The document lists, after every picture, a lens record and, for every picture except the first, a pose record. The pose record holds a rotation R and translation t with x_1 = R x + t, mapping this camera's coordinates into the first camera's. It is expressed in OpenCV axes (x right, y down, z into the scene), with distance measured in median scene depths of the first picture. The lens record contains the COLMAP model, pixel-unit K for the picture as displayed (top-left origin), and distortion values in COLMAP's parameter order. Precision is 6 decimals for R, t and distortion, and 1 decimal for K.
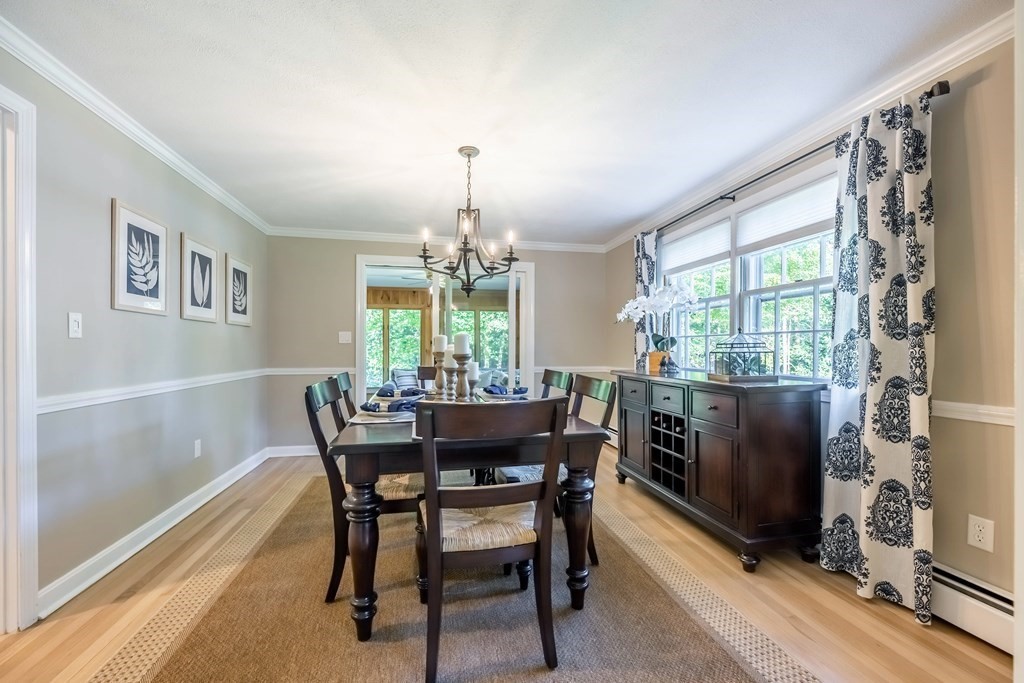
lens RADIAL K [[412.2, 0, 520.5], [0, 412.2, 350.4], [0, 0, 1]] dist [-0.008289, 0.000972]
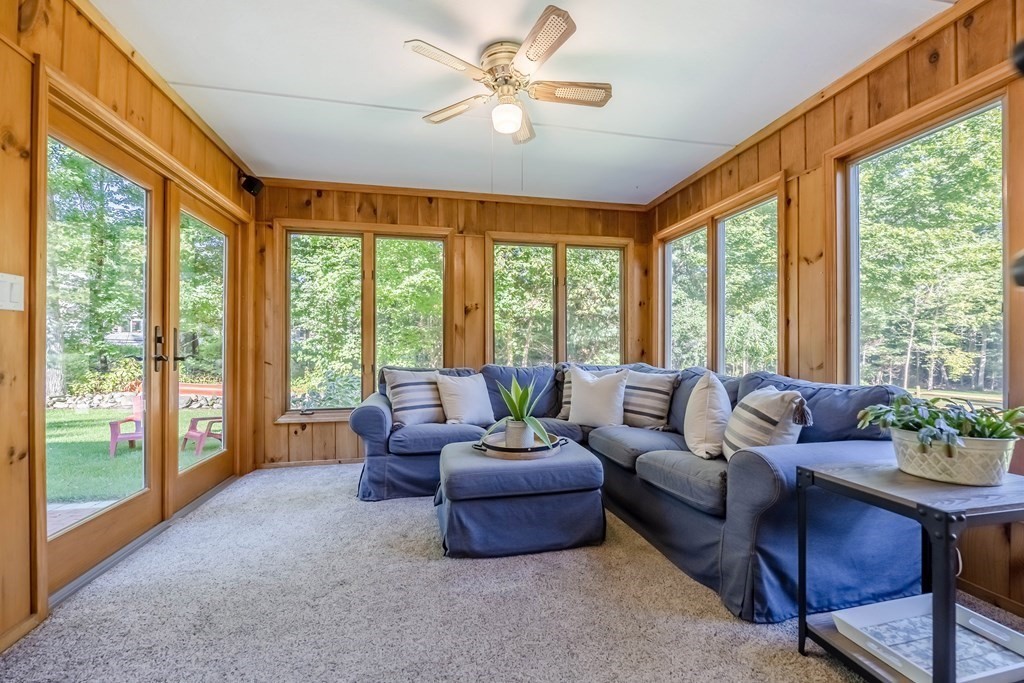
lens RADIAL K [[412.2, 0, 514.7], [0, 412.2, 346.6], [0, 0, 1]] dist [-0.008289, 0.000972]
pose [[0.999638, -0.007938, -0.025720, -0.463620], [0.007802, 0.999955, -0.005377, 0.078082], [0.025762, 0.005175, 0.999655, 1.645814]]
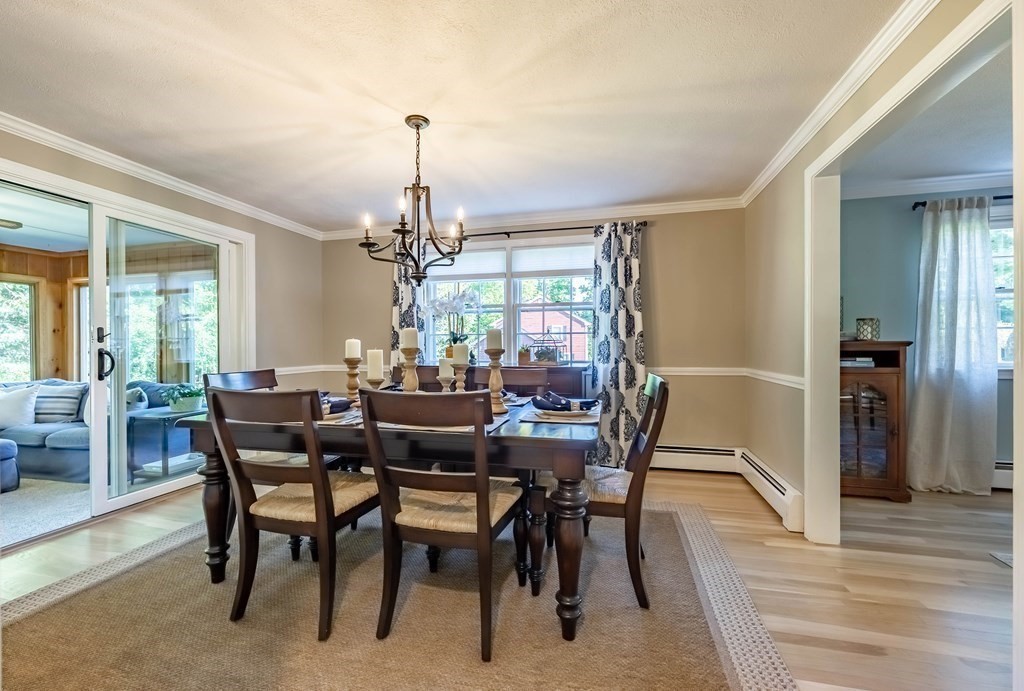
lens RADIAL K [[412.2, 0, 511.0], [0, 412.2, 349.2], [0, 0, 1]] dist [-0.008289, 0.000972]
pose [[0.459416, -0.011840, 0.888142, -0.757700], [0.009554, 0.999919, 0.008388, 0.001370], [-0.888170, 0.004632, 0.459492, 0.382096]]
